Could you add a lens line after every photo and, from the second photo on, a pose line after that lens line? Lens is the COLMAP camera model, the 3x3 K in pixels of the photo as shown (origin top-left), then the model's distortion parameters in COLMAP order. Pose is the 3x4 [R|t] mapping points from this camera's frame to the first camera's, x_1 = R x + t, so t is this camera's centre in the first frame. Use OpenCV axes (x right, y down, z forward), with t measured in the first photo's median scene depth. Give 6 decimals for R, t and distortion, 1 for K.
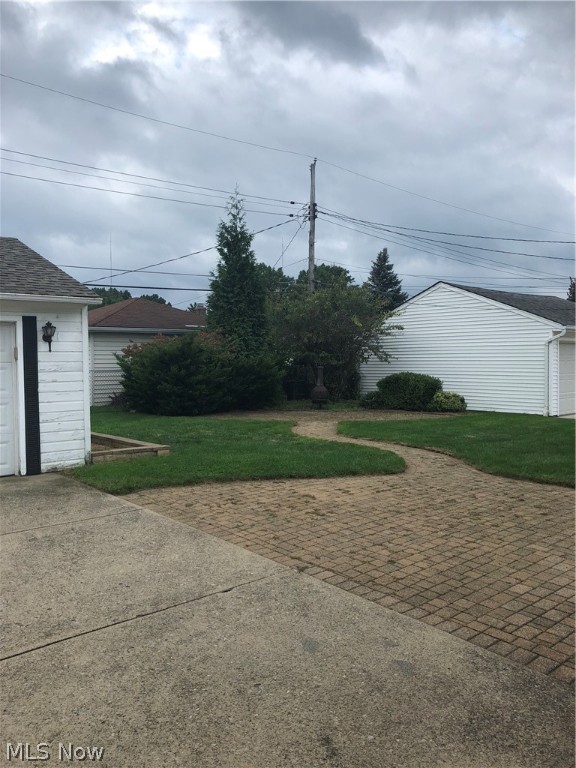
lens RADIAL K [[627.4, 0, 288.0], [0, 627.4, 384.0], [0, 0, 1]] dist [0.082401, -0.113812]
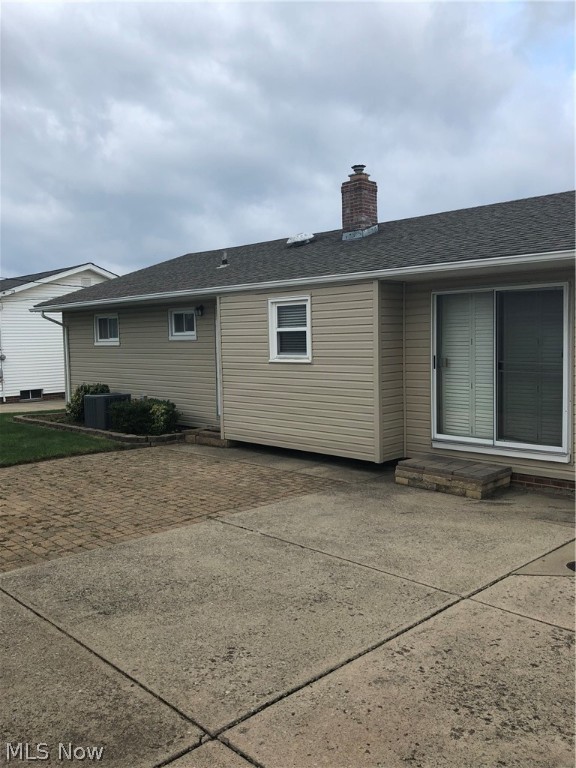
lens RADIAL K [[627.4, 0, 288.0], [0, 627.4, 384.0], [0, 0, 1]] dist [0.082401, -0.113812]
pose [[-0.113665, -0.060007, 0.991705, -1.264491], [0.055980, 0.996202, 0.066695, -0.071028], [-0.991941, 0.063096, -0.109874, 0.927297]]
